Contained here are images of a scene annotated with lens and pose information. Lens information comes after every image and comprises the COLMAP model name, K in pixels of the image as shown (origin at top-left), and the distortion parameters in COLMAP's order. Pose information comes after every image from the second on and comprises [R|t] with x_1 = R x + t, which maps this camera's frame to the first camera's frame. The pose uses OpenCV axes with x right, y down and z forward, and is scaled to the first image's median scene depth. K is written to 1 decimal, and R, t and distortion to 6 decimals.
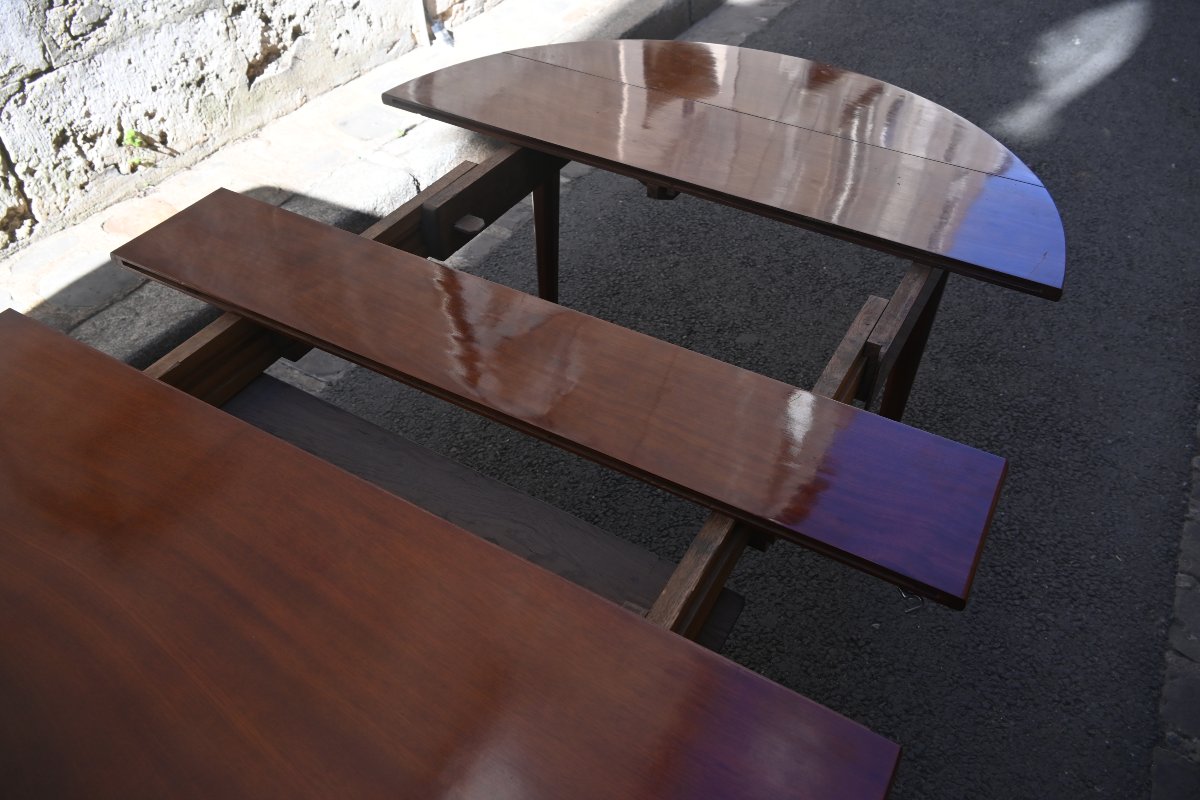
lens RADIAL K [[904.1, 0, 598.4], [0, 904.1, 401.0], [0, 0, 1]] dist [0.032631, -0.042261]
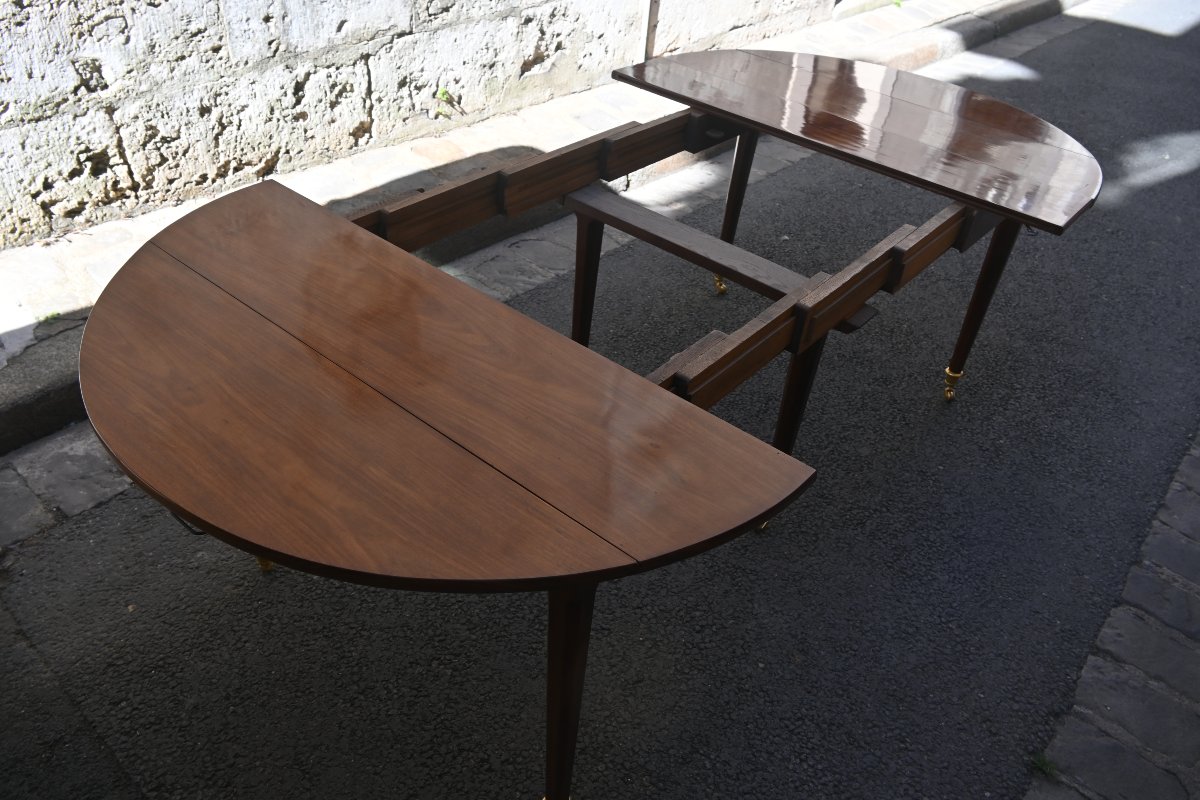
lens RADIAL K [[904.1, 0, 597.6], [0, 904.1, 402.0], [0, 0, 1]] dist [0.032631, -0.042261]
pose [[0.981388, 0.170318, -0.088712, -0.076586], [-0.179270, 0.978156, -0.105232, 0.283416], [0.068851, 0.119176, 0.990483, -0.313197]]
